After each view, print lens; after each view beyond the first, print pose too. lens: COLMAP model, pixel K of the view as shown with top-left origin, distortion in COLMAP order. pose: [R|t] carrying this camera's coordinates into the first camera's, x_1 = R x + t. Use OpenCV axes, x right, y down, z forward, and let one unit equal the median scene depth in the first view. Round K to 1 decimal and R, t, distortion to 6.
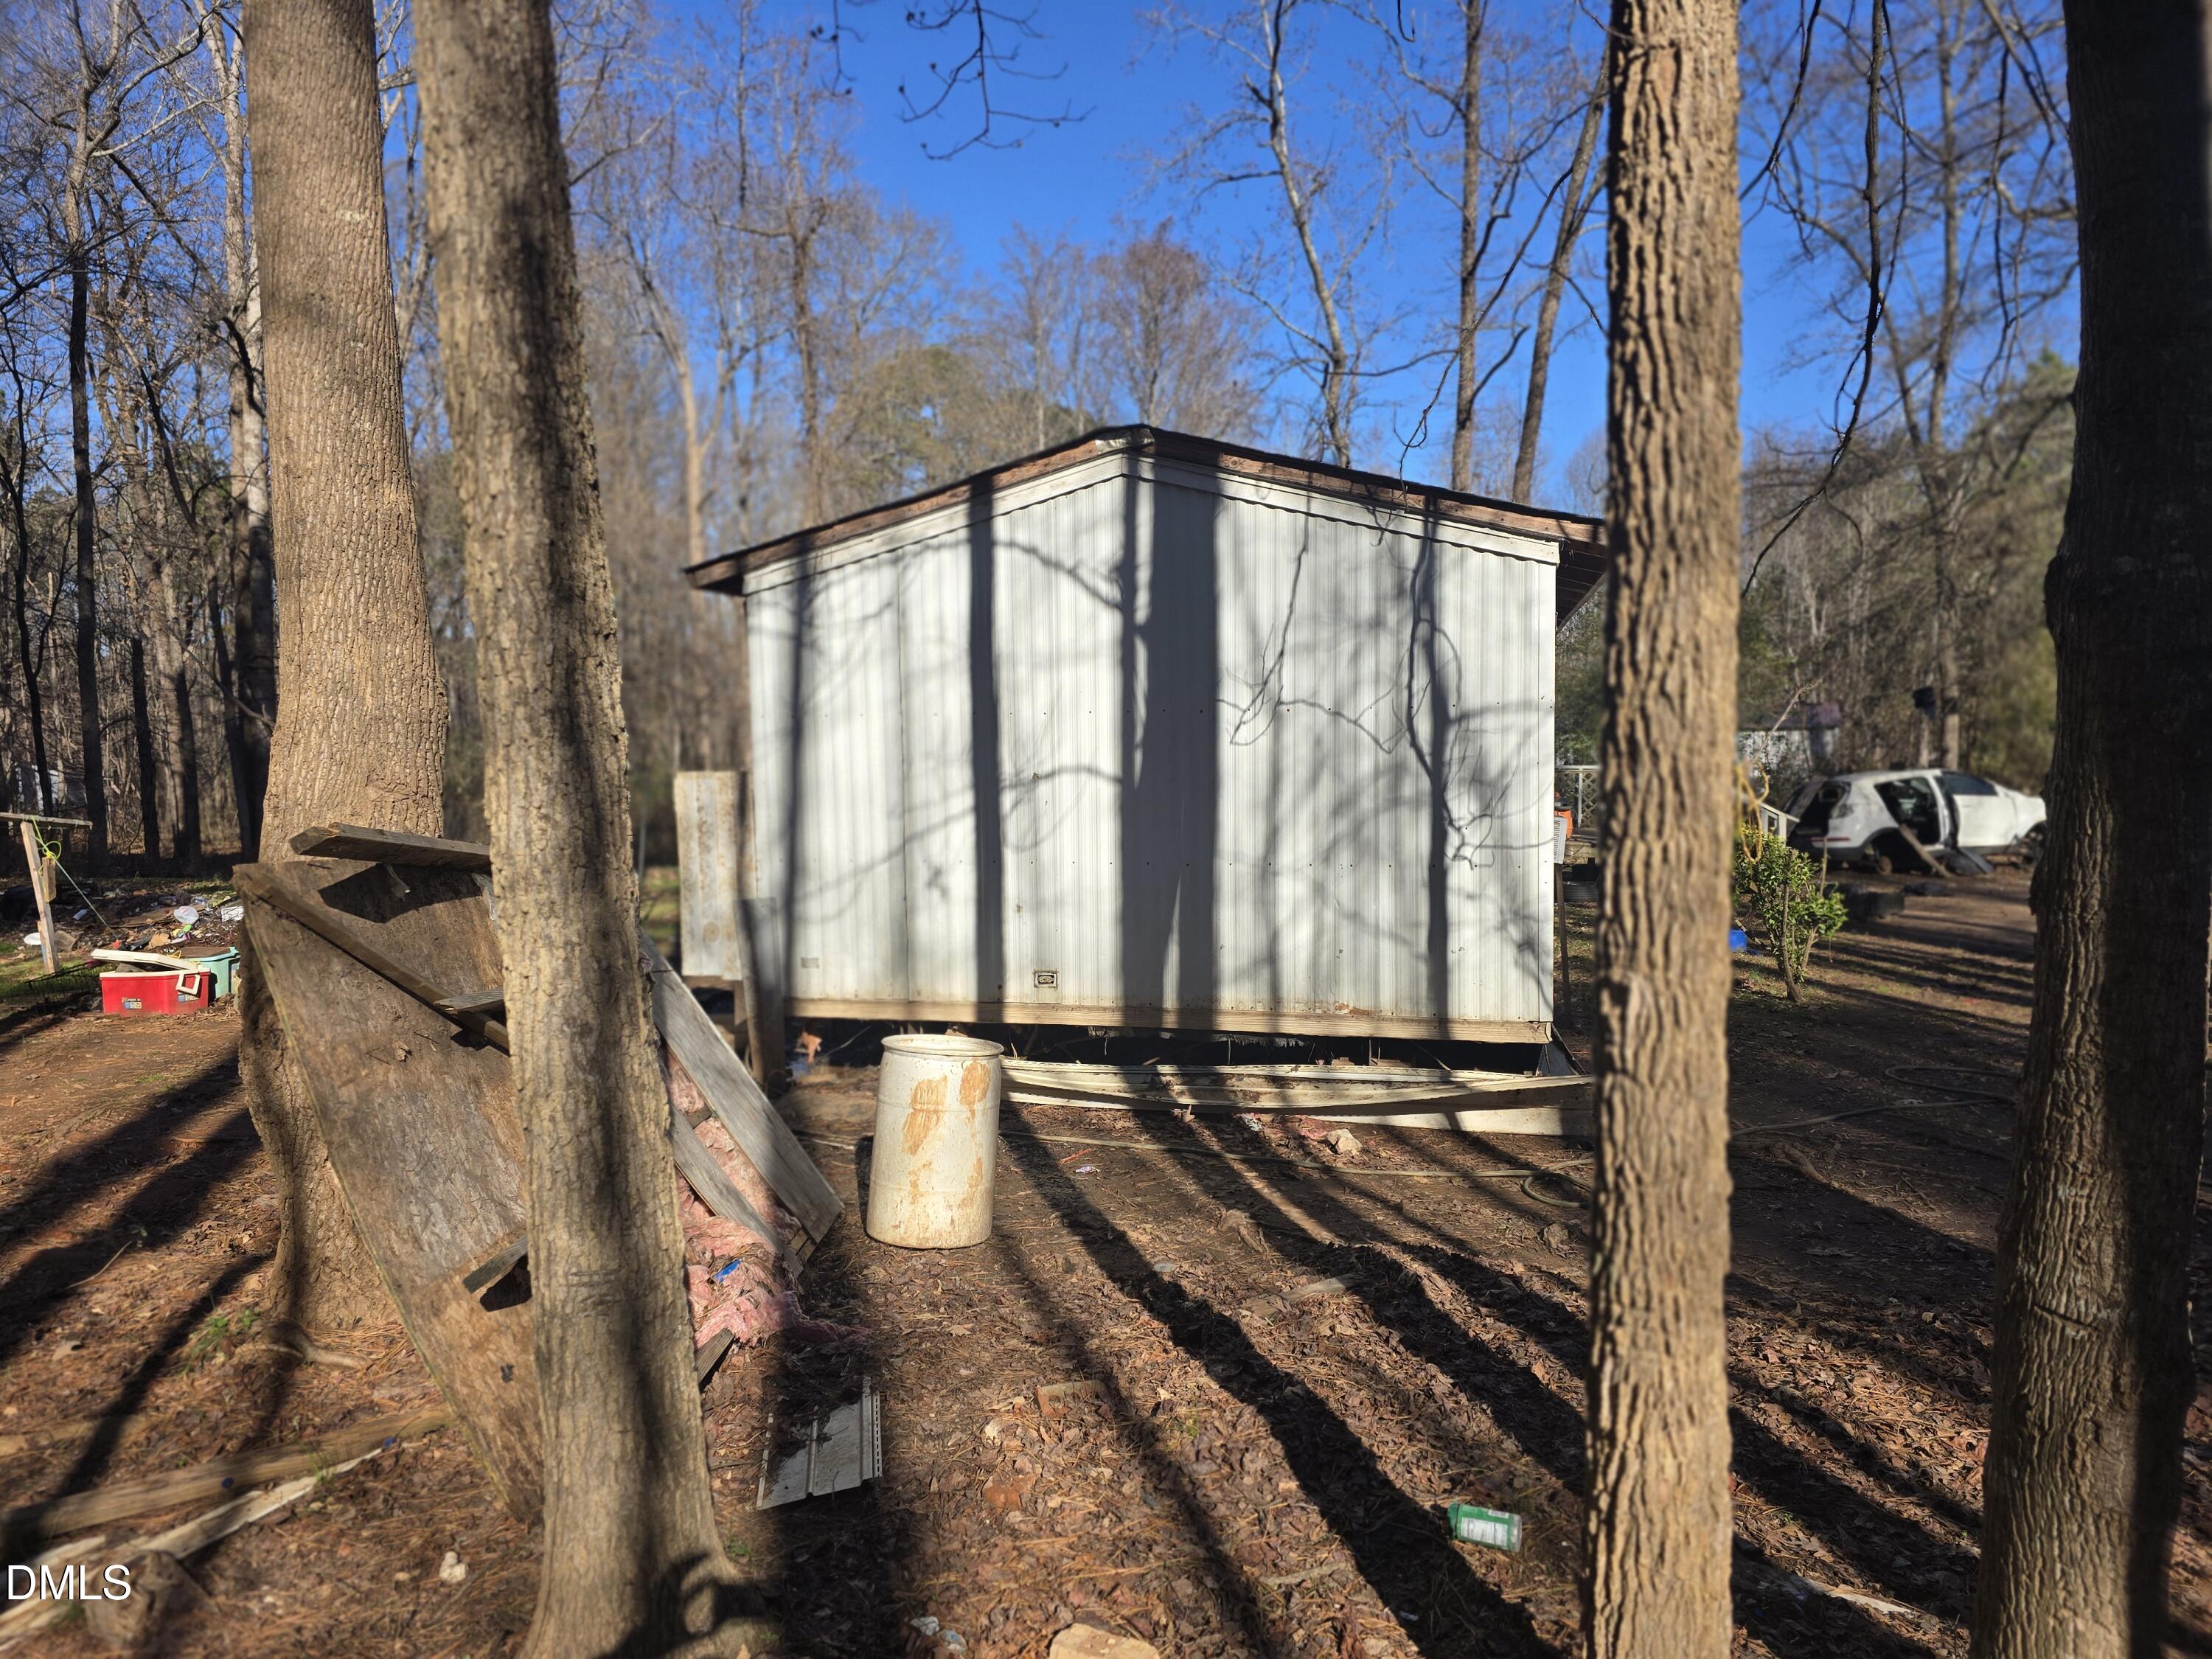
lens RADIAL K [[1479.2, 0, 1102.6], [0, 1479.2, 828.8], [0, 0, 1]] dist [0.061894, -0.032106]
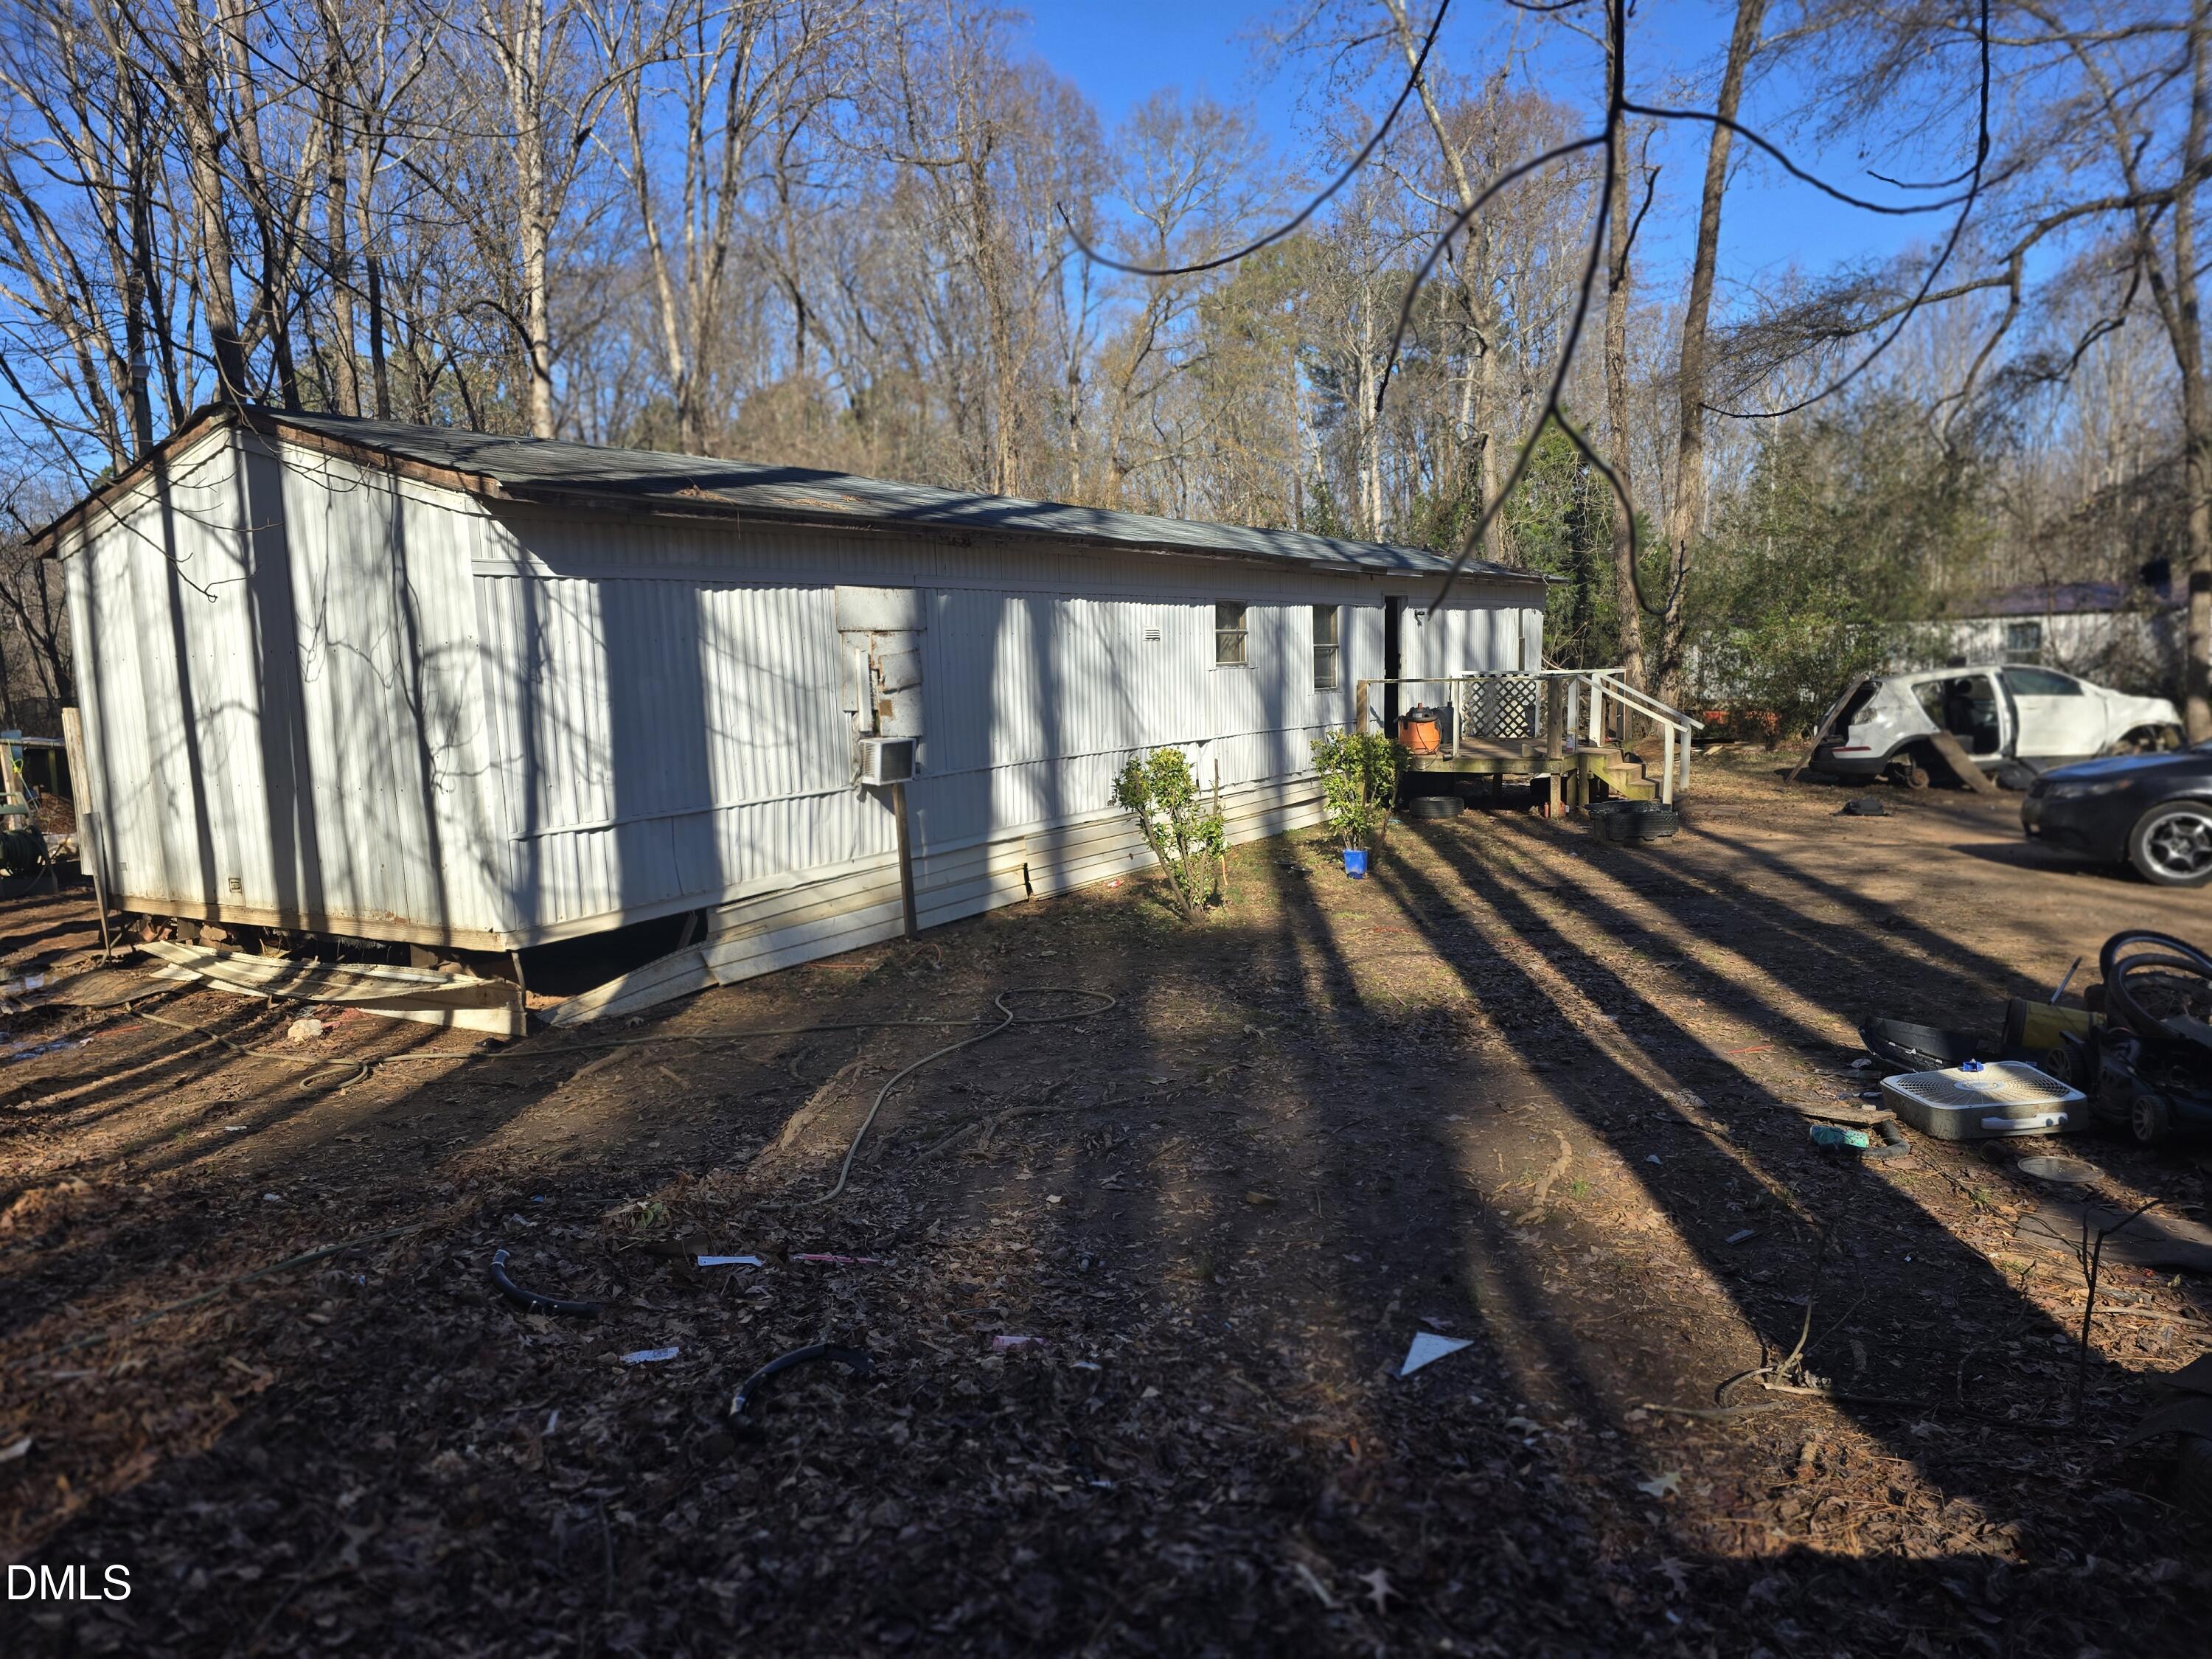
lens RADIAL K [[1479.2, 0, 1089.2], [0, 1479.2, 832.6], [0, 0, 1]] dist [0.061894, -0.032106]
pose [[0.951210, 0.015304, -0.308163, 0.982802], [0.005704, 0.997726, 0.067158, -0.015597], [0.308490, -0.065639, 0.948960, 0.085350]]
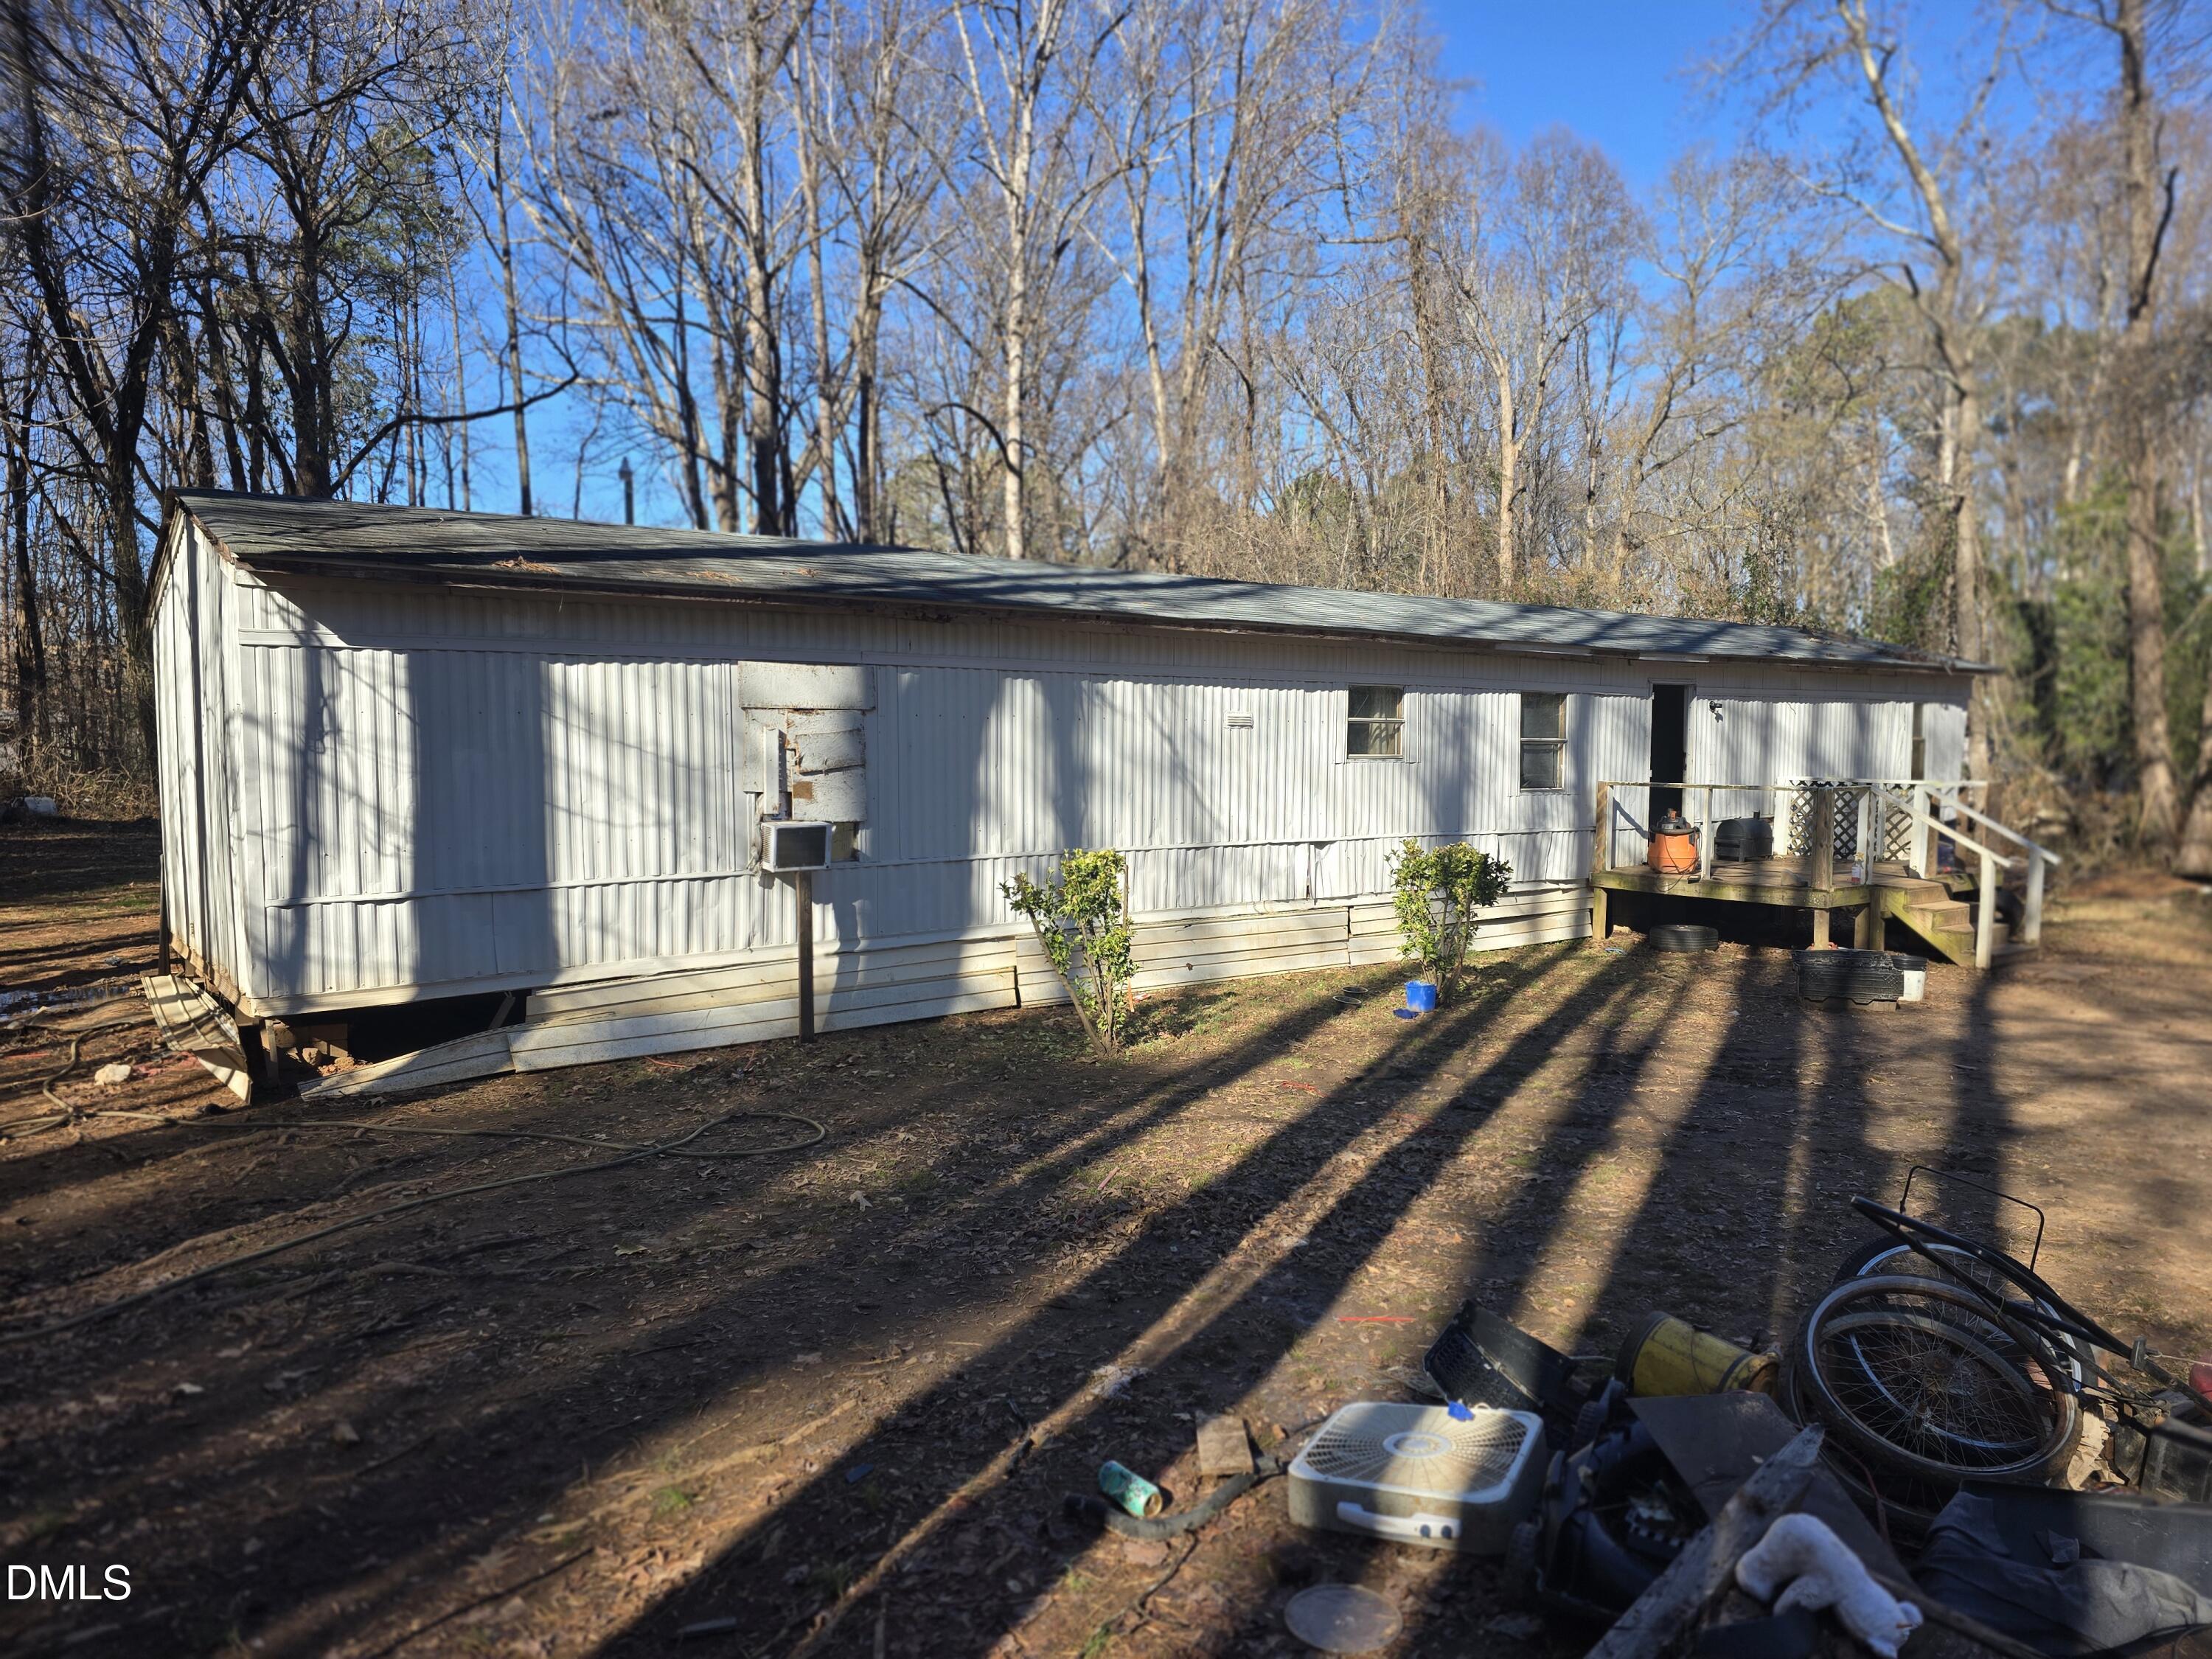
lens RADIAL K [[1479.2, 0, 1117.5], [0, 1479.2, 832.5], [0, 0, 1]] dist [0.061894, -0.032106]
pose [[0.790592, 0.046600, -0.610567, 1.378016], [-0.042939, 0.998865, 0.020637, -0.041343], [0.610836, 0.009902, 0.791696, 0.470075]]
